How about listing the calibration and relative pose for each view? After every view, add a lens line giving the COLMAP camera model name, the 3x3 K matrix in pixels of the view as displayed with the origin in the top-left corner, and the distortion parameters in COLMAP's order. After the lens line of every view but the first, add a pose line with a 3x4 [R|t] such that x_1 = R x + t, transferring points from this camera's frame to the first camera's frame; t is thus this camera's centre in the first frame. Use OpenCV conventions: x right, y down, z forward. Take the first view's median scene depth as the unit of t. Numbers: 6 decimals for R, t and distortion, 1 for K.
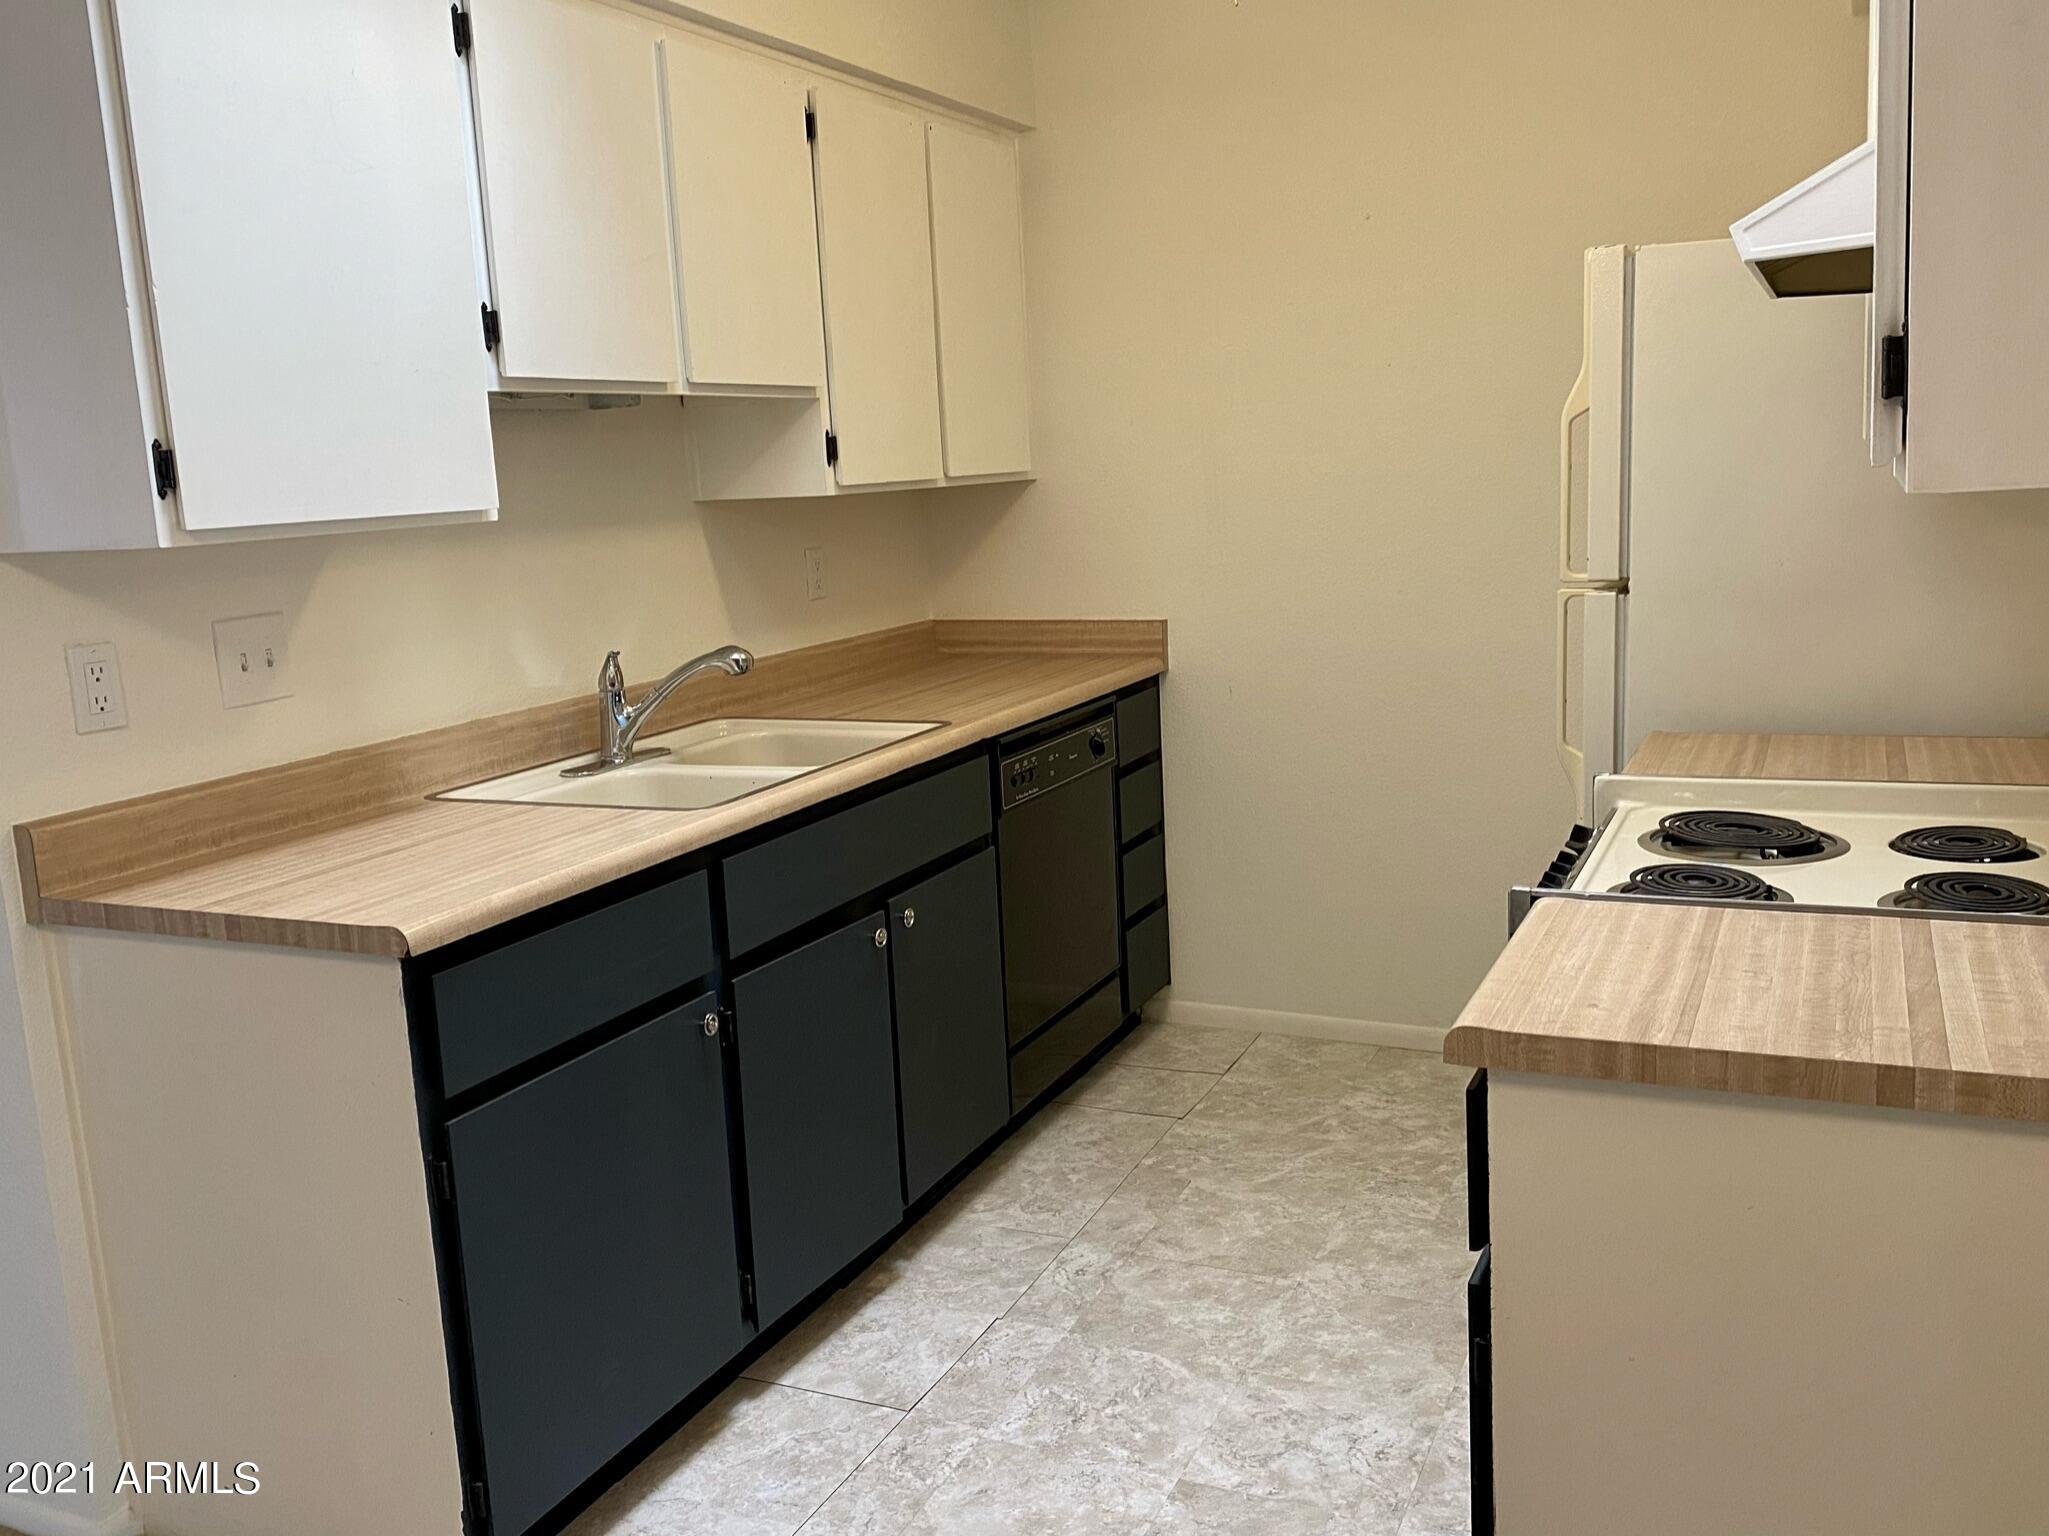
lens RADIAL K [[1745.0, 0, 1025.4], [0, 1745.0, 757.8], [0, 0, 1]] dist [0.044579, -0.035491]
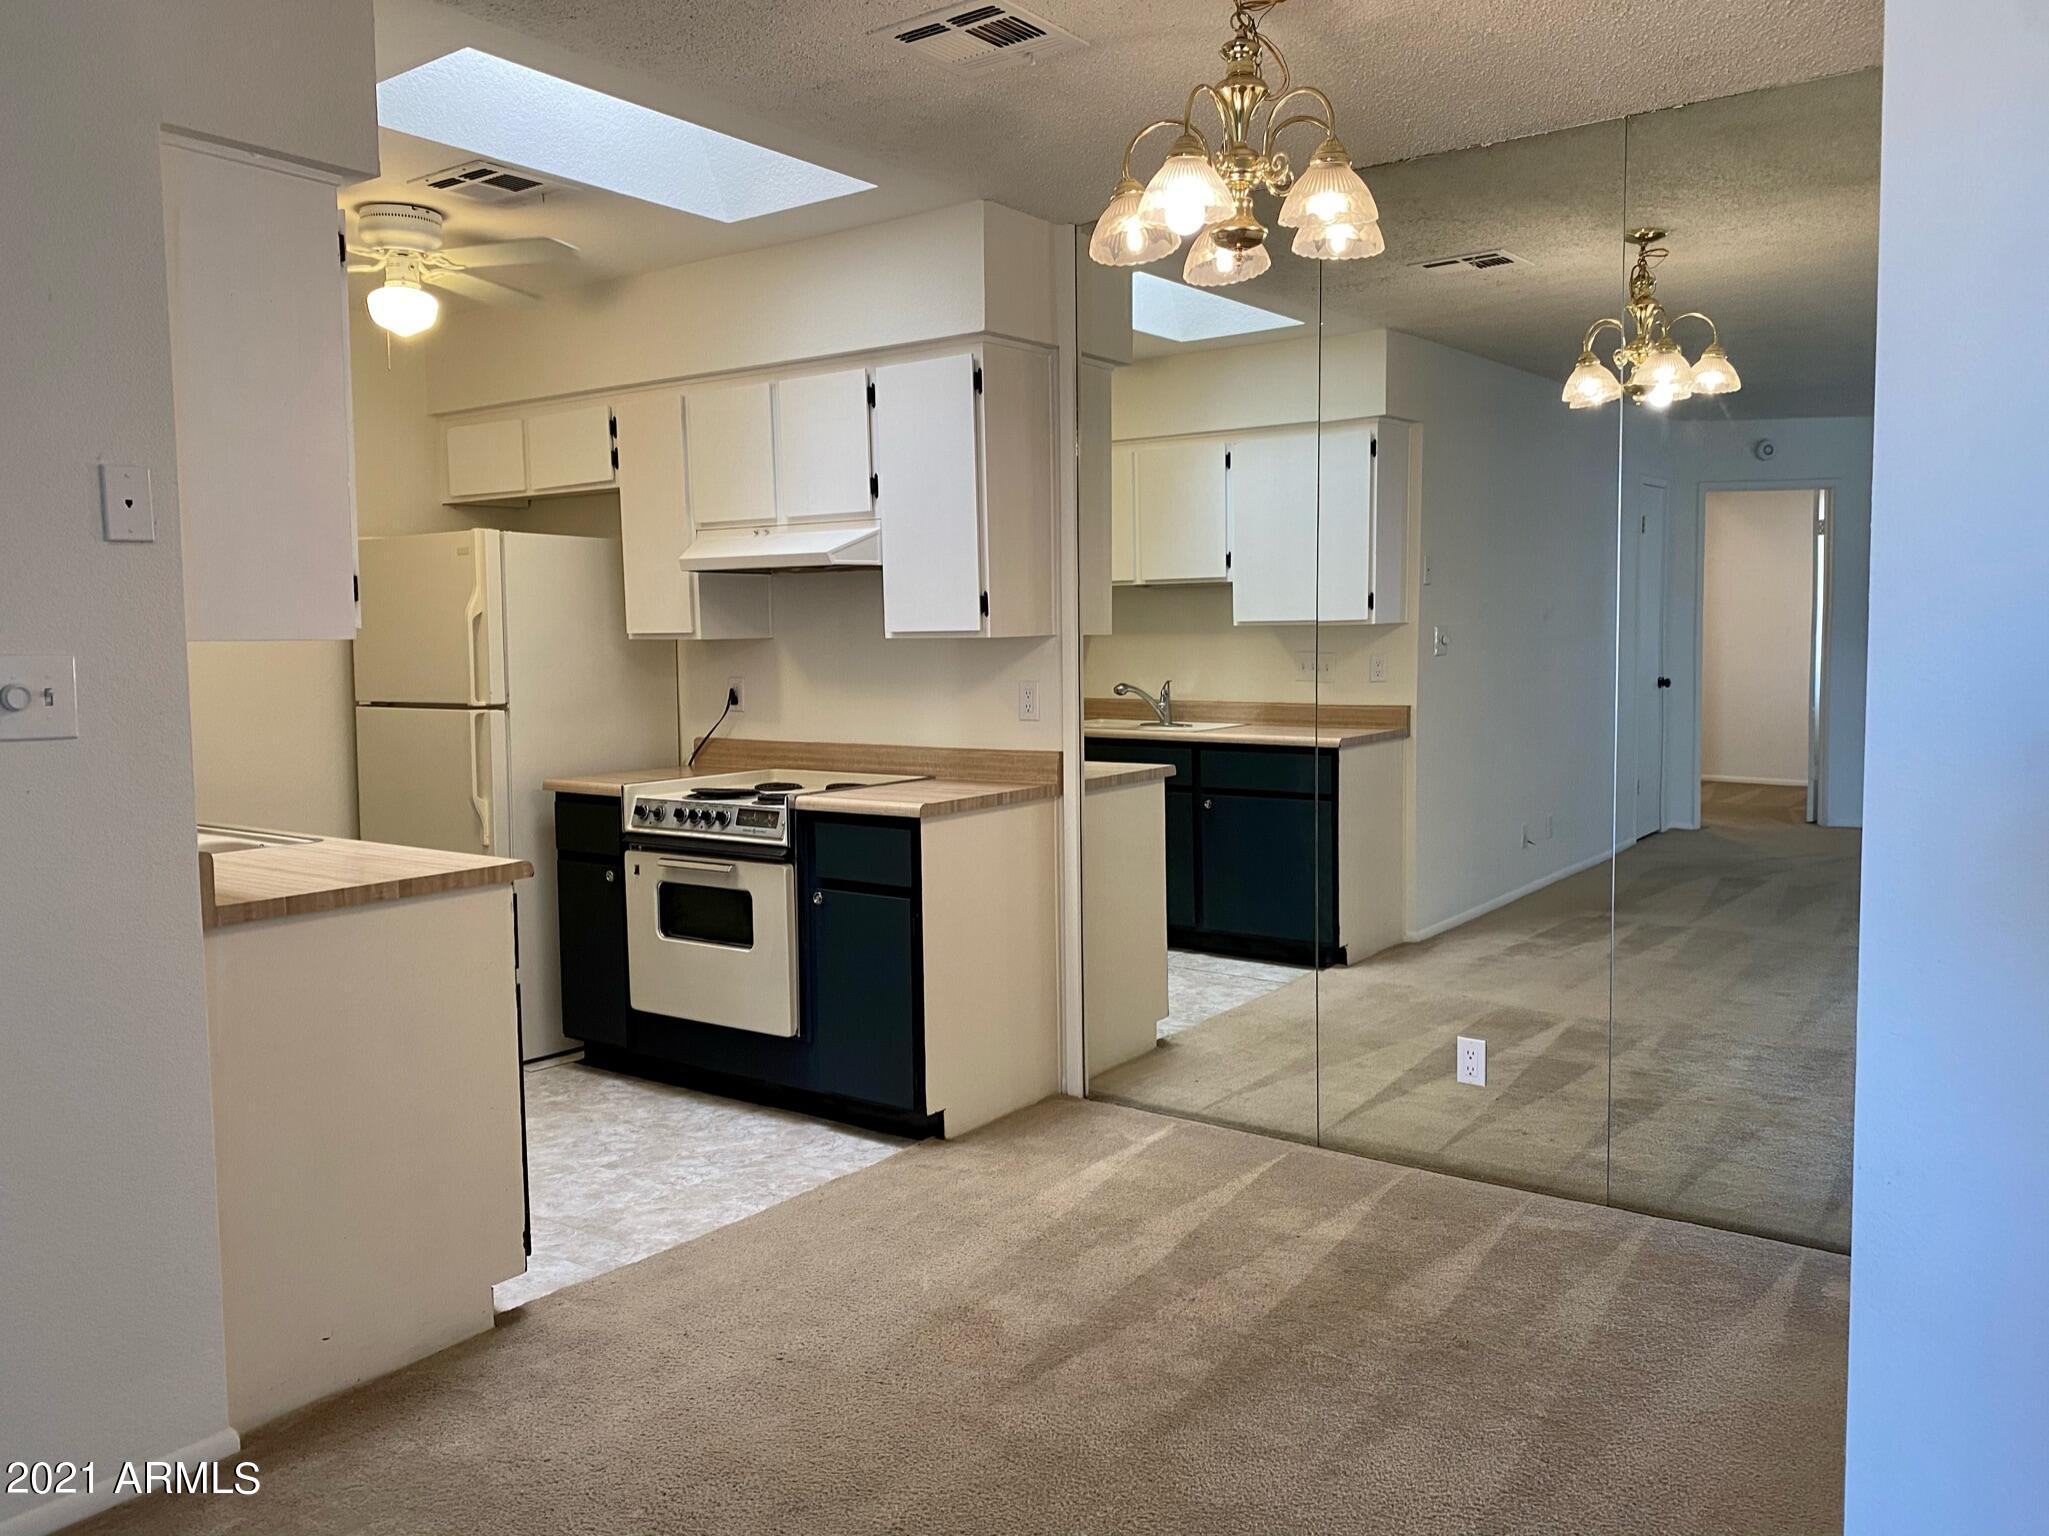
lens RADIAL K [[1574.6, 0, 1050.9], [0, 1574.6, 755.4], [0, 0, 1]] dist [0.054775, -0.065320]
pose [[0.180246, -0.025530, 0.983290, -1.263008], [0.167149, 0.985919, -0.005042, 0.061962], [-0.969316, 0.165264, 0.181976, 0.140878]]
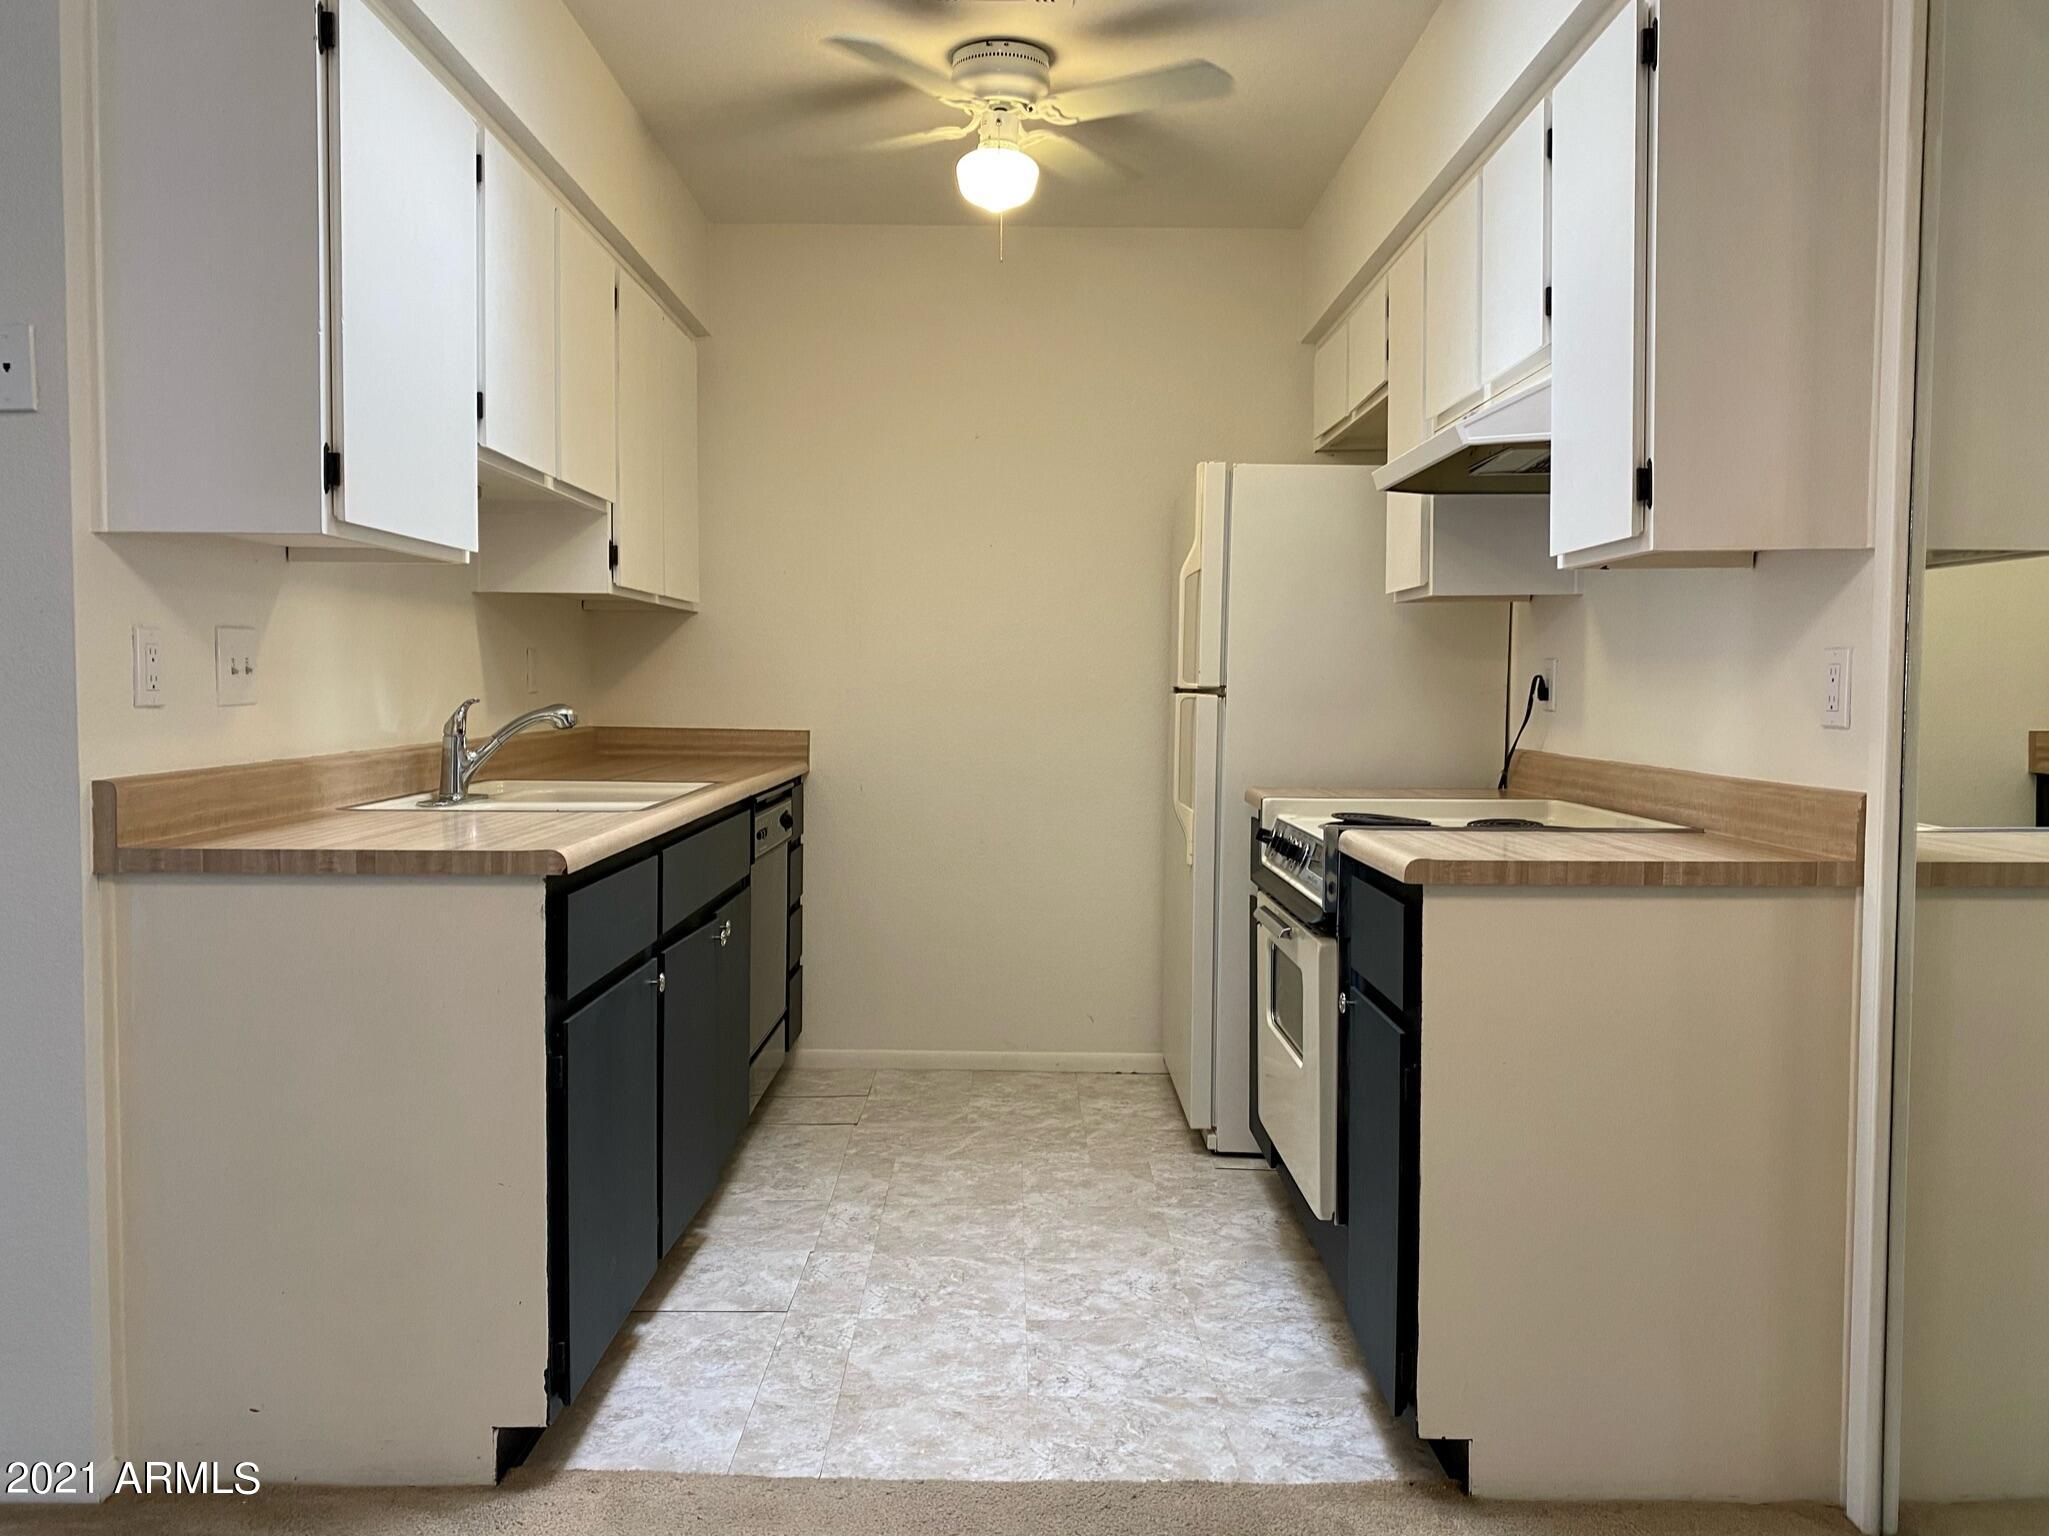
lens RADIAL K [[1574.6, 0, 1024.7], [0, 1574.6, 770.8], [0, 0, 1]] dist [0.054775, -0.065320]
pose [[0.903779, 0.035304, 0.426540, -0.375210], [0.017737, 0.992647, -0.119741, 0.125730], [-0.427631, 0.115785, 0.896507, -0.094202]]
